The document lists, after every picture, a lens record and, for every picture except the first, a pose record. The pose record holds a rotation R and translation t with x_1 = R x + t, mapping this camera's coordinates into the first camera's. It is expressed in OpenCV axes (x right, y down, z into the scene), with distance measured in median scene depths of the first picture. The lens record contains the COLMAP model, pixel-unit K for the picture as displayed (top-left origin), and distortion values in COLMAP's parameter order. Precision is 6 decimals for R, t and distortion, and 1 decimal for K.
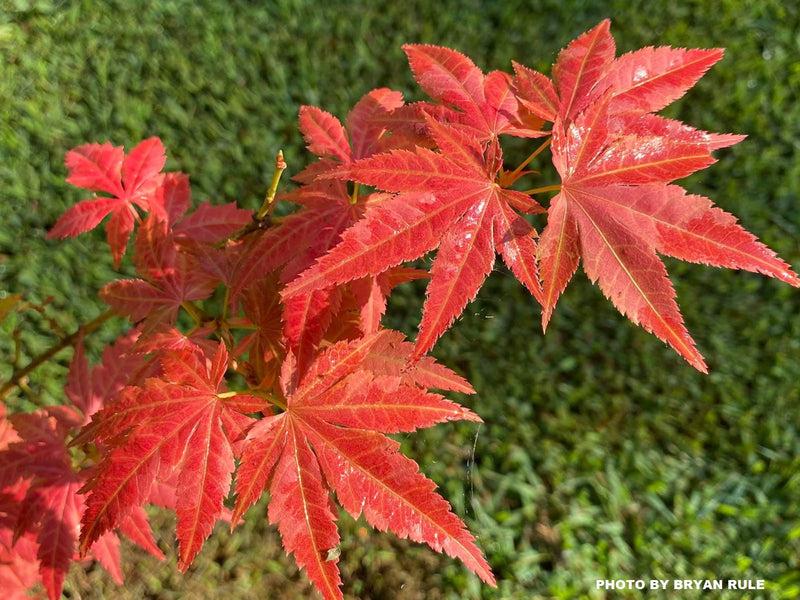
lens RADIAL K [[748.1, 0, 397.2], [0, 748.1, 296.6], [0, 0, 1]] dist [-0.007049, 0.000000]
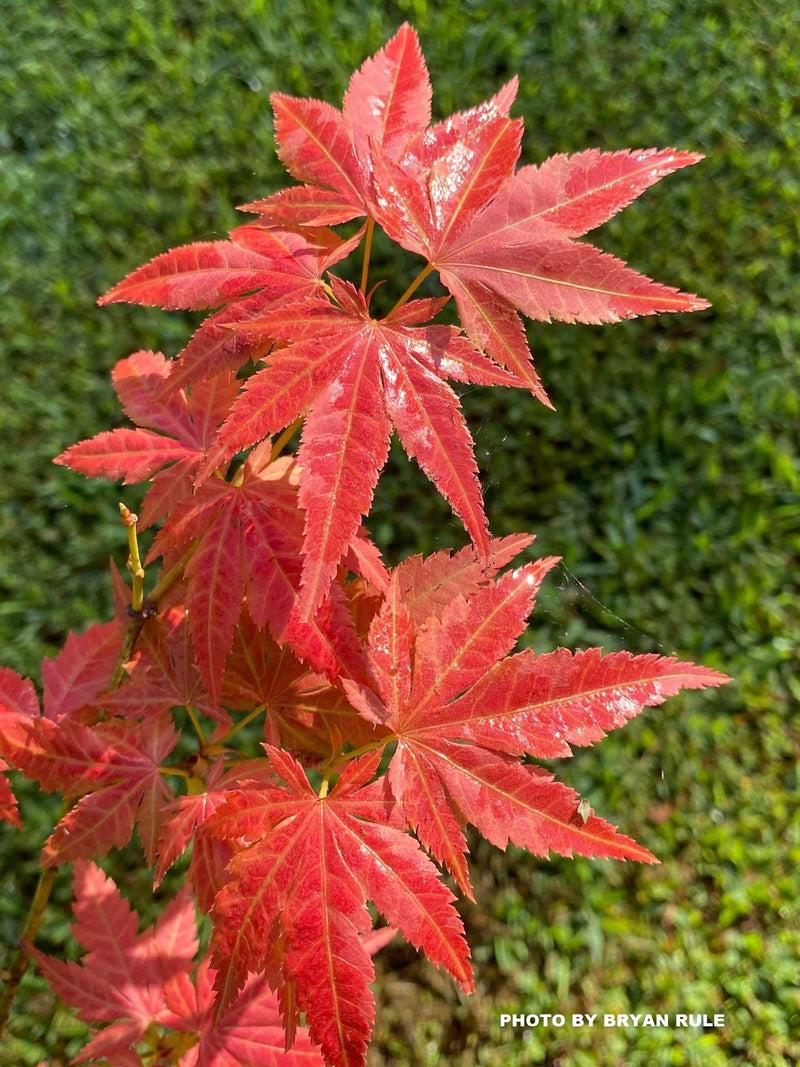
lens RADIAL K [[997.7, 0, 395.0], [0, 997.7, 537.2], [0, 0, 1]] dist [-0.007049, 0.000000]
pose [[0.647972, -0.727707, 0.224887, -0.232724], [0.728495, 0.678307, 0.095889, -0.078964], [-0.222321, 0.101695, 0.969655, 0.032321]]
